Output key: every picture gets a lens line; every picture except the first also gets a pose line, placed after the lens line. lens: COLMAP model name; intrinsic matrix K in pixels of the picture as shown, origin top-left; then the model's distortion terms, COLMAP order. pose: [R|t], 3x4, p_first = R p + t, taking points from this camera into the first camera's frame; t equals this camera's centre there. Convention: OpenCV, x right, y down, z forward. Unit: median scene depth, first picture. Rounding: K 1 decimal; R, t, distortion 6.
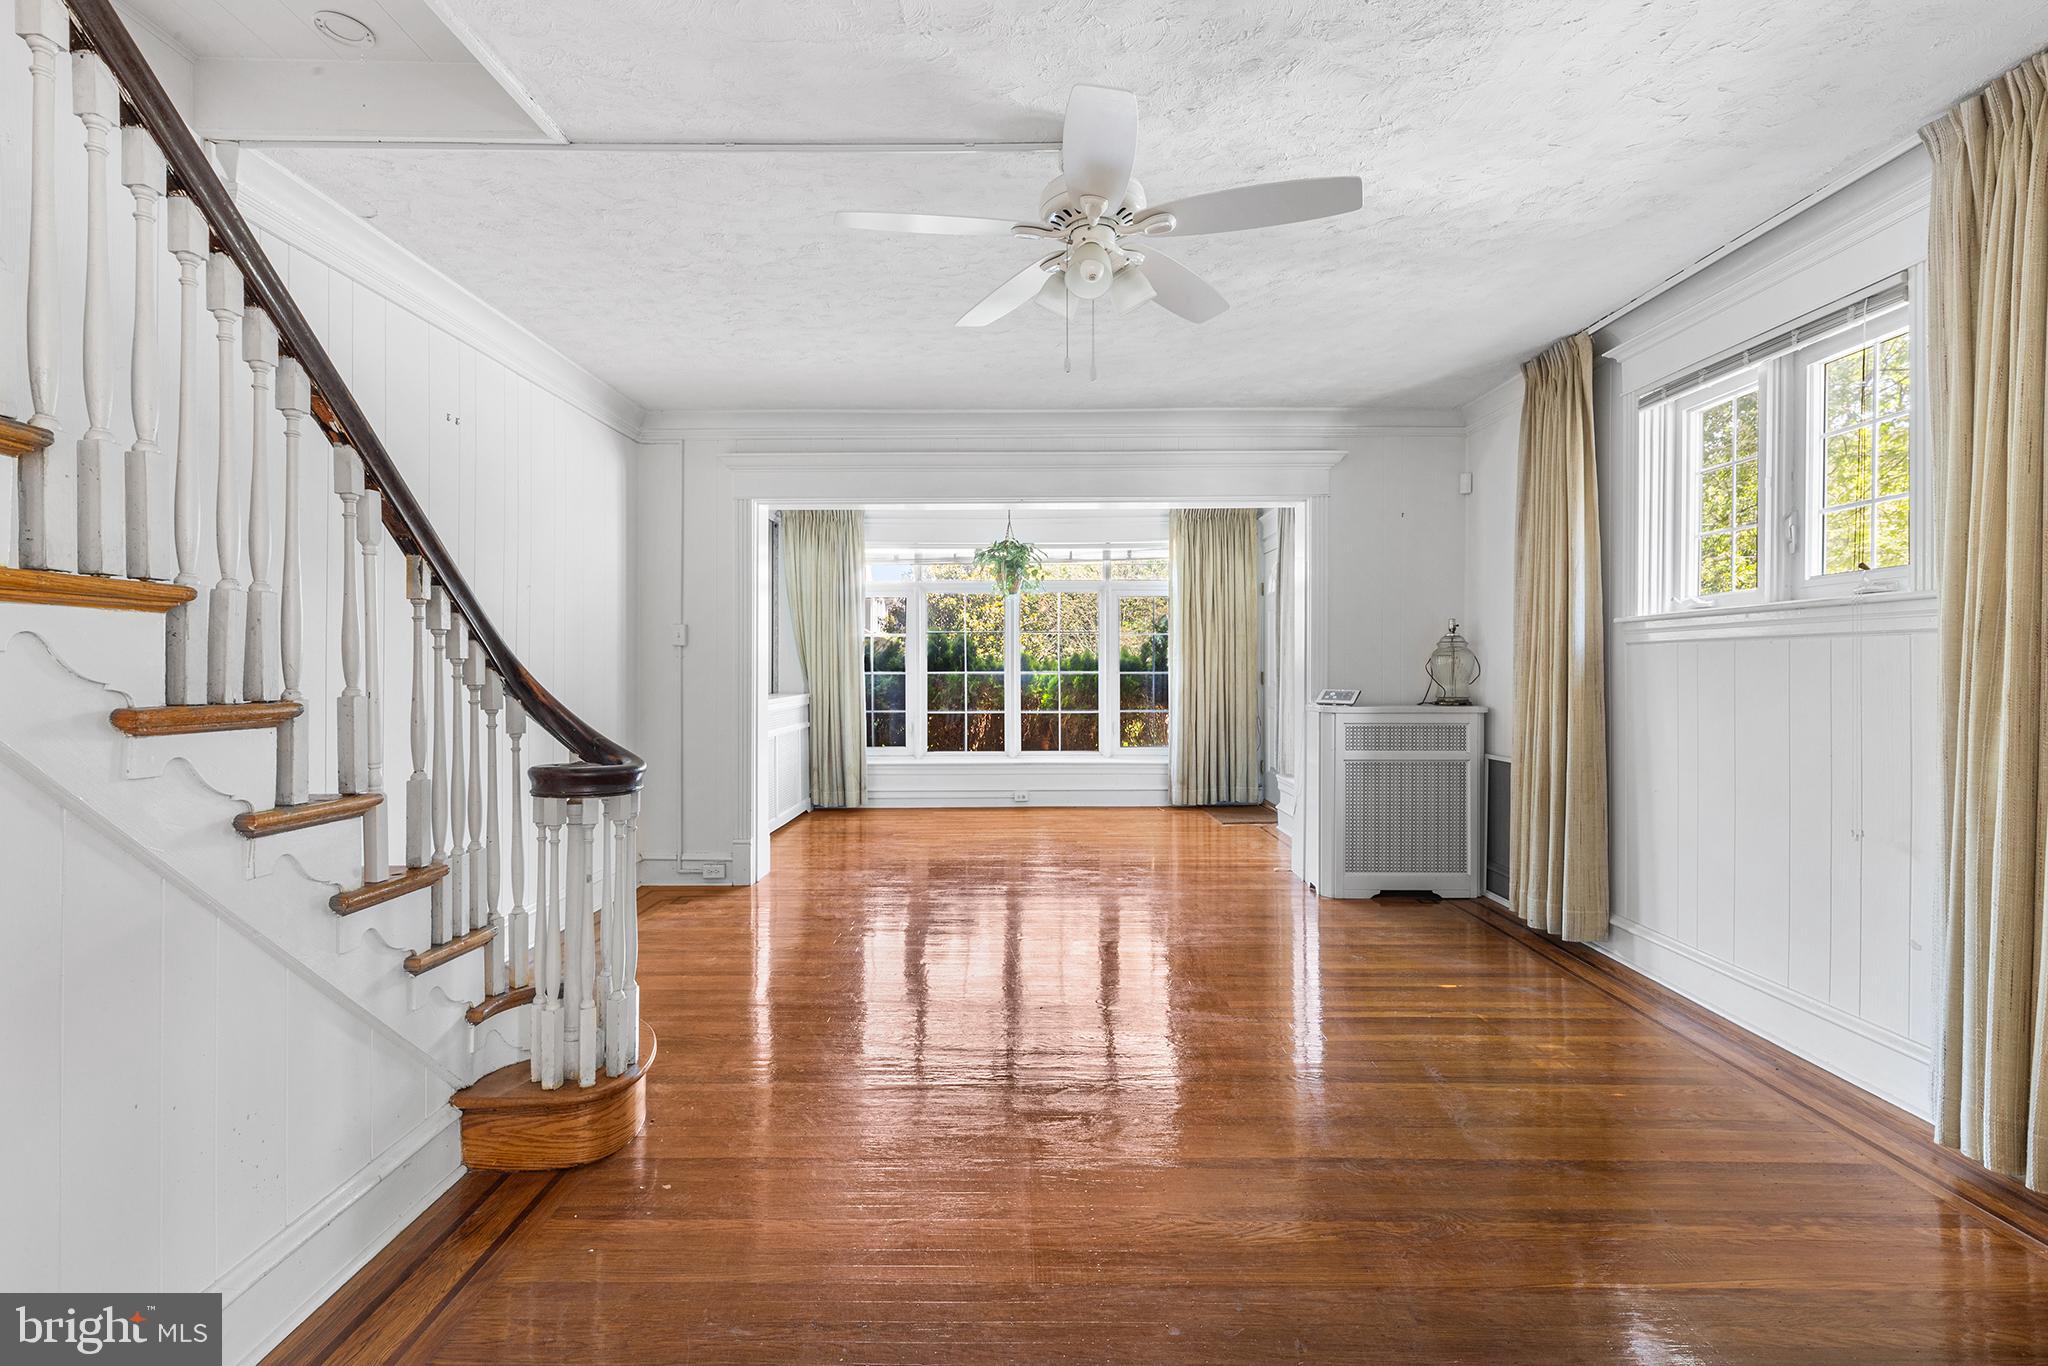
lens RADIAL K [[943.7, 0, 1034.8], [0, 943.7, 687.9], [0, 0, 1]] dist [0.003140, -0.000040]
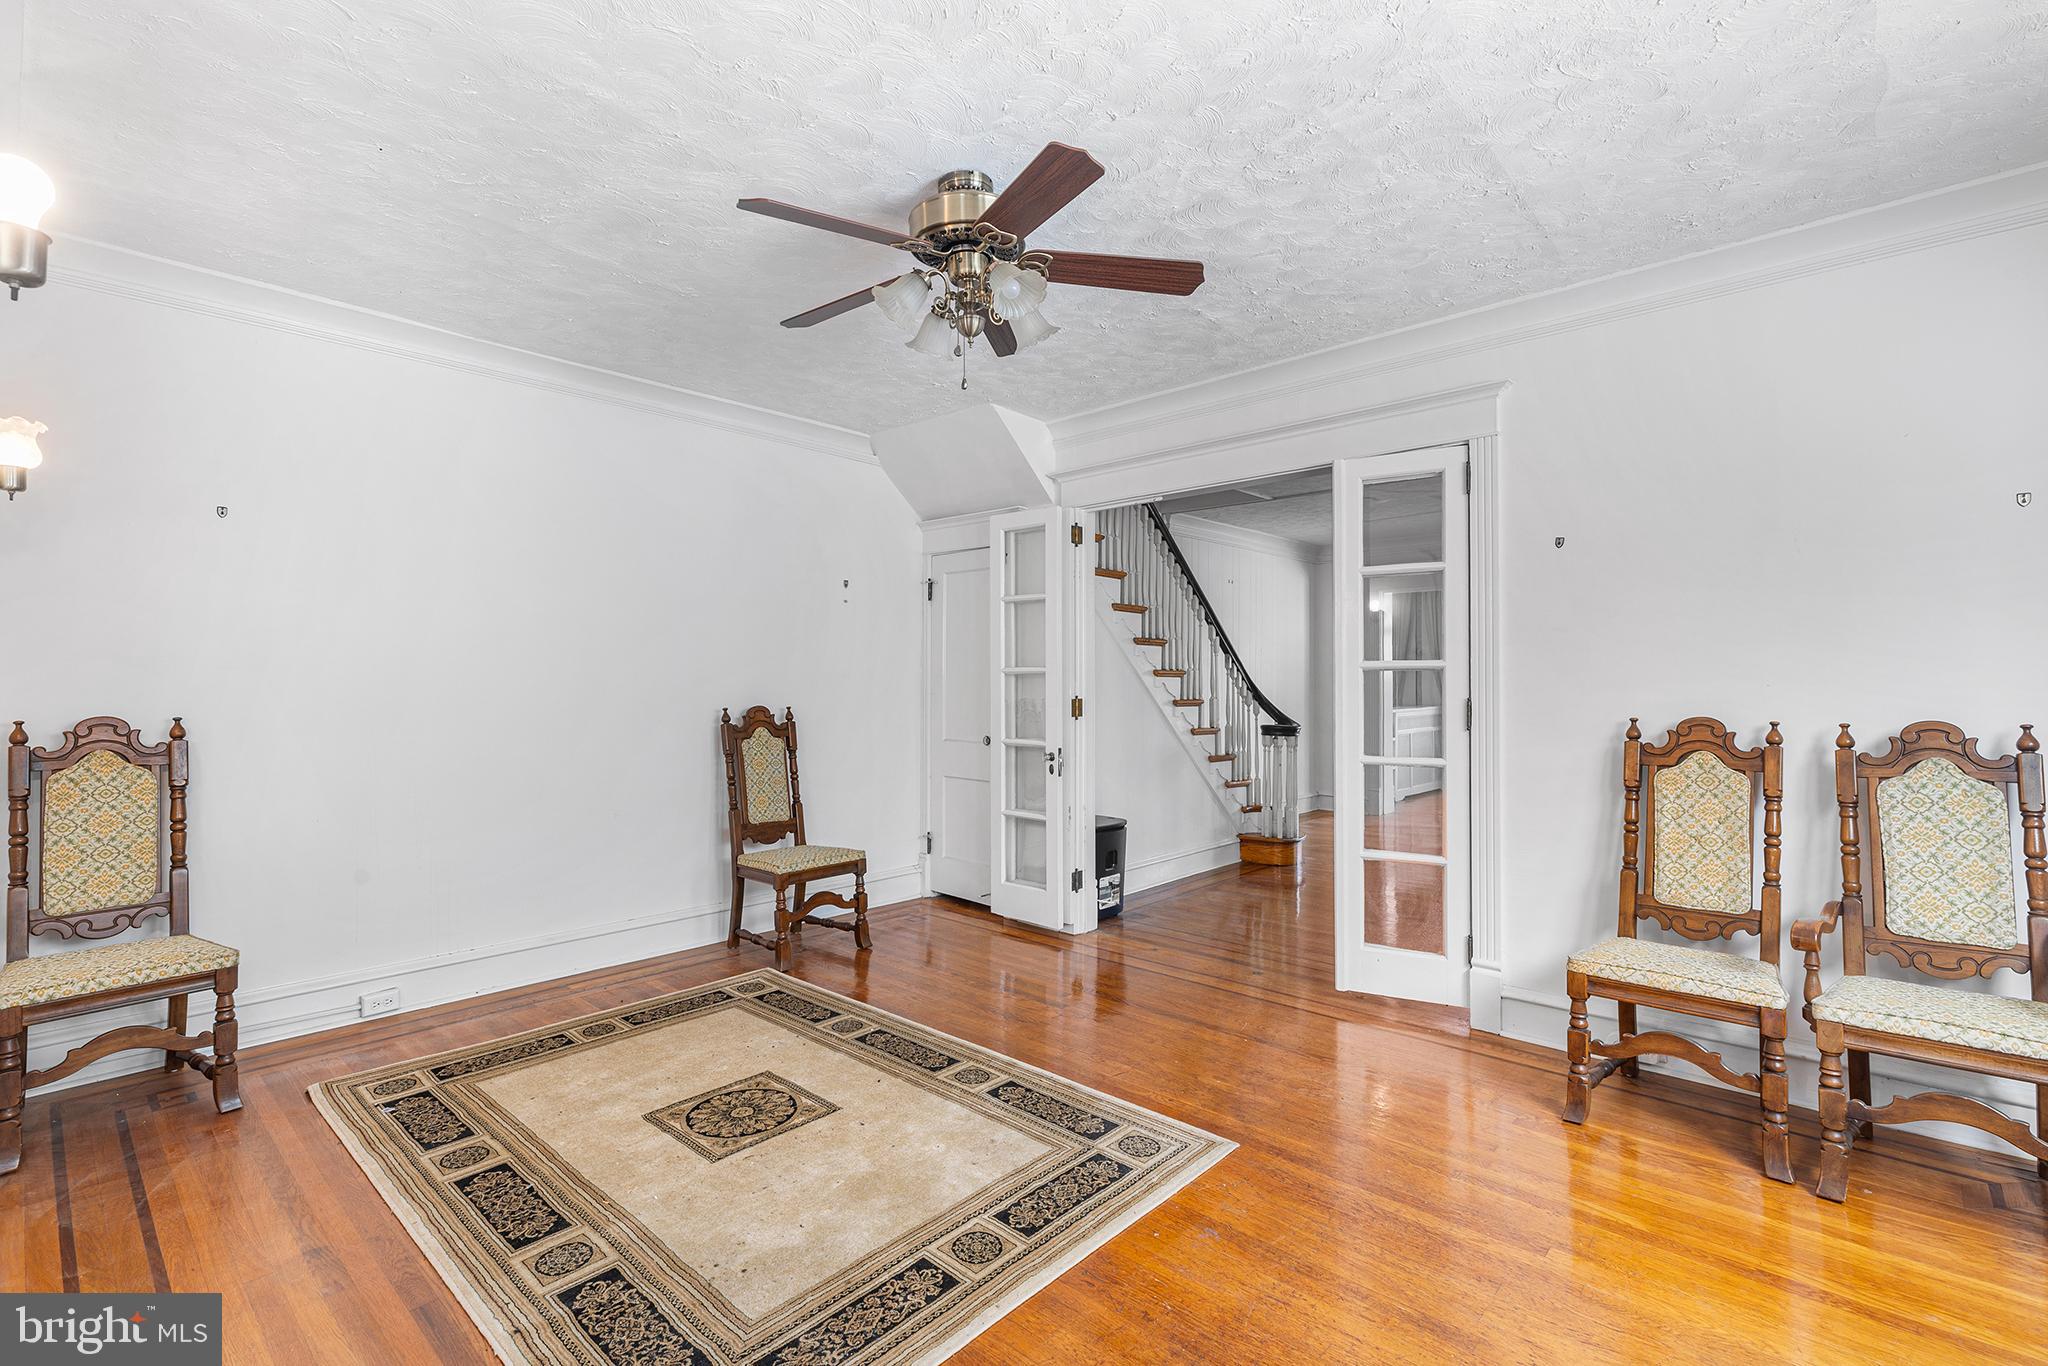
lens RADIAL K [[943.7, 0, 1028.0], [0, 943.7, 696.5], [0, 0, 1]] dist [0.003140, -0.000040]
pose [[0.738231, -0.007935, -0.674501, 0.893270], [-0.003977, 0.999862, -0.016115, 0.048955], [0.674536, 0.014579, 0.738098, -1.622579]]
